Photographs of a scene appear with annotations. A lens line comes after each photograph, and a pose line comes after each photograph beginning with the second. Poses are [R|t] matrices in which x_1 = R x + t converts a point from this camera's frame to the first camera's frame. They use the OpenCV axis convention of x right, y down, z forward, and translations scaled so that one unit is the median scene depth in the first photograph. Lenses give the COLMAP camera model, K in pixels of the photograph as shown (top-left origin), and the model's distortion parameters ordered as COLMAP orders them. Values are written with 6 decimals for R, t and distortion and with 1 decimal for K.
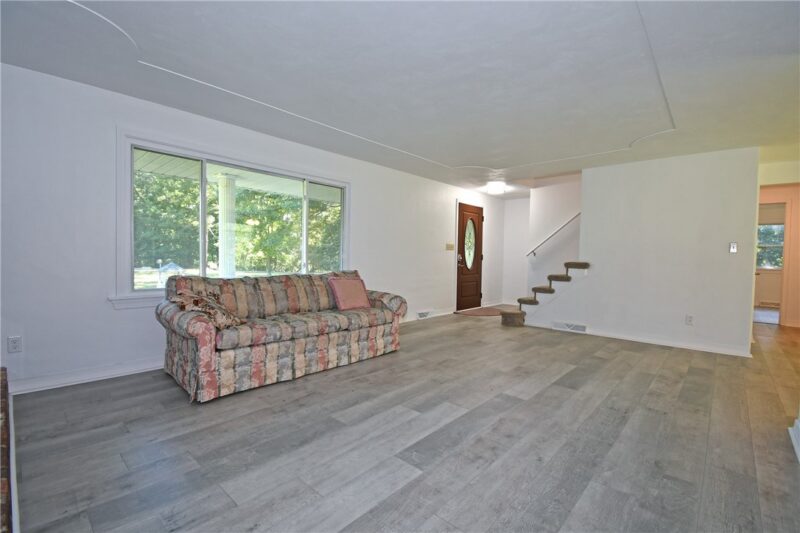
lens RADIAL K [[352.7, 0, 401.5], [0, 352.7, 265.7], [0, 0, 1]] dist [0.001168, -0.000285]
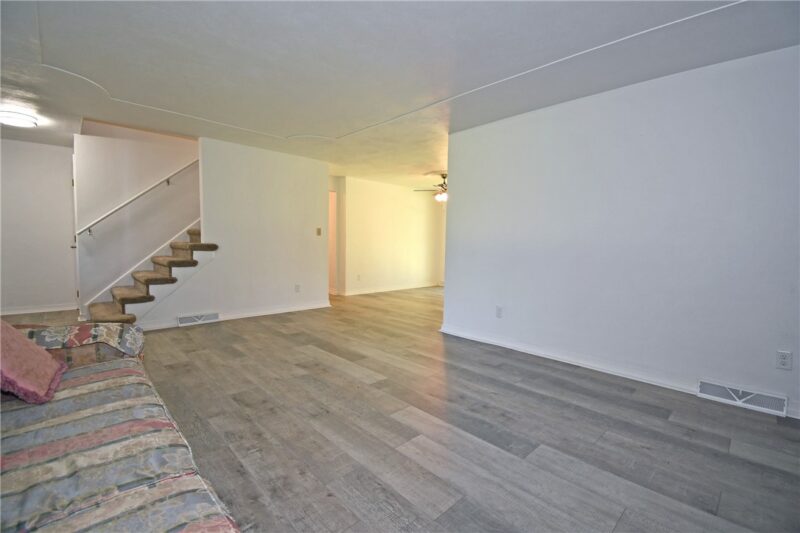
lens RADIAL K [[351.6, 0, 396.2], [0, 351.6, 265.0], [0, 0, 1]] dist [-0.000617, -0.000253]
pose [[0.072264, -0.077410, 0.994377, -0.544480], [0.011434, 0.996982, 0.076782, -0.029290], [-0.997320, 0.005821, 0.072931, 0.737928]]
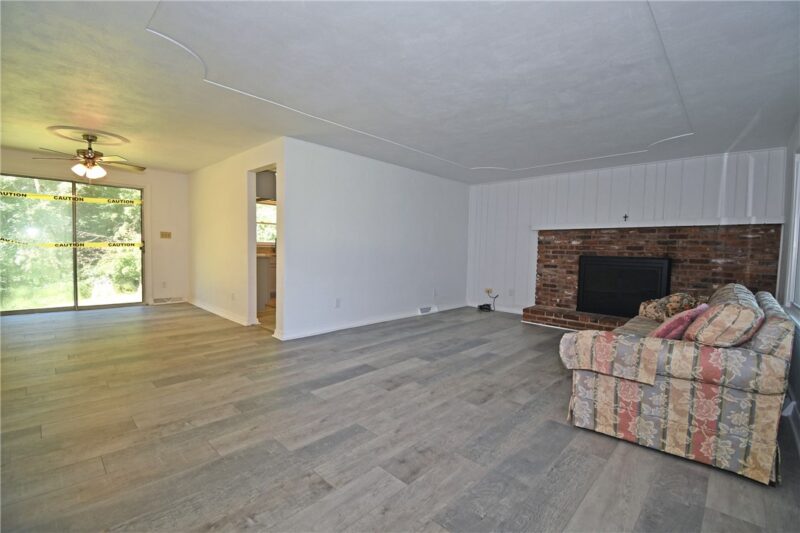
lens RADIAL K [[352.7, 0, 401.5], [0, 352.7, 265.7], [0, 0, 1]] dist [0.001168, -0.000285]
pose [[-0.998970, -0.040511, 0.020427, 0.324529], [-0.038819, 0.996249, 0.077342, -0.060535], [-0.023484, 0.076469, -0.996795, 1.910165]]
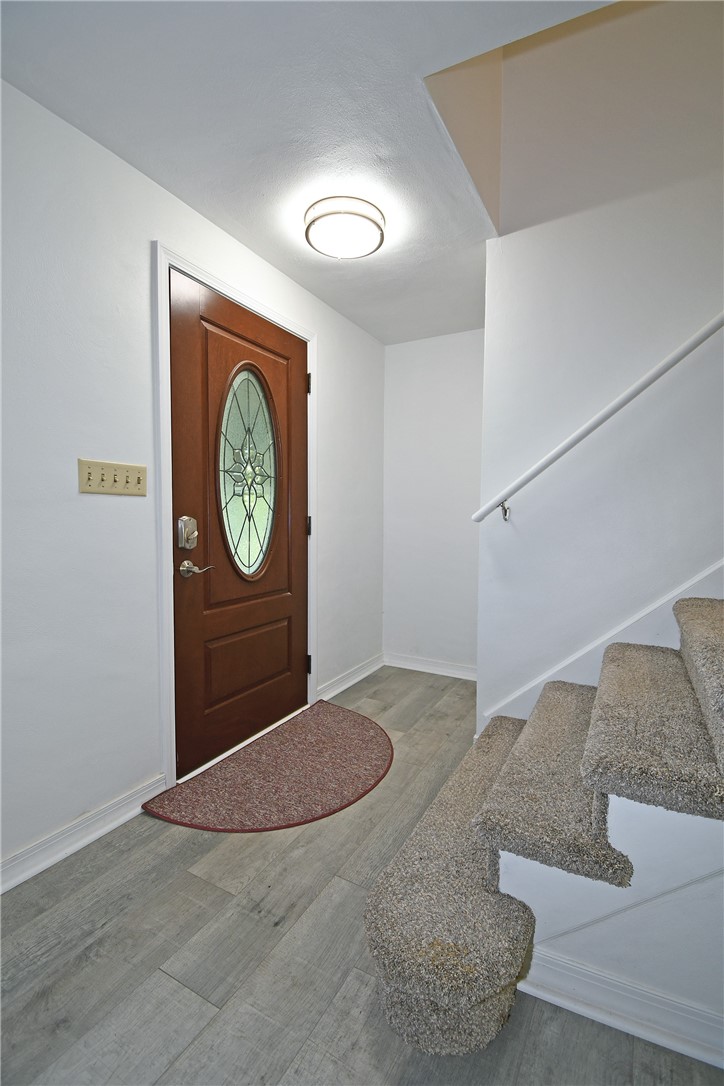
lens RADIAL K [[477.3, 0, 362.0], [0, 477.3, 543.0], [0, 0, 1]] dist [-0.000617, -0.000253]
pose [[0.973748, -0.024979, 0.226253, 0.430151], [0.019386, 0.999450, 0.026909, -0.045914], [-0.226801, -0.021816, 0.973697, 1.461377]]
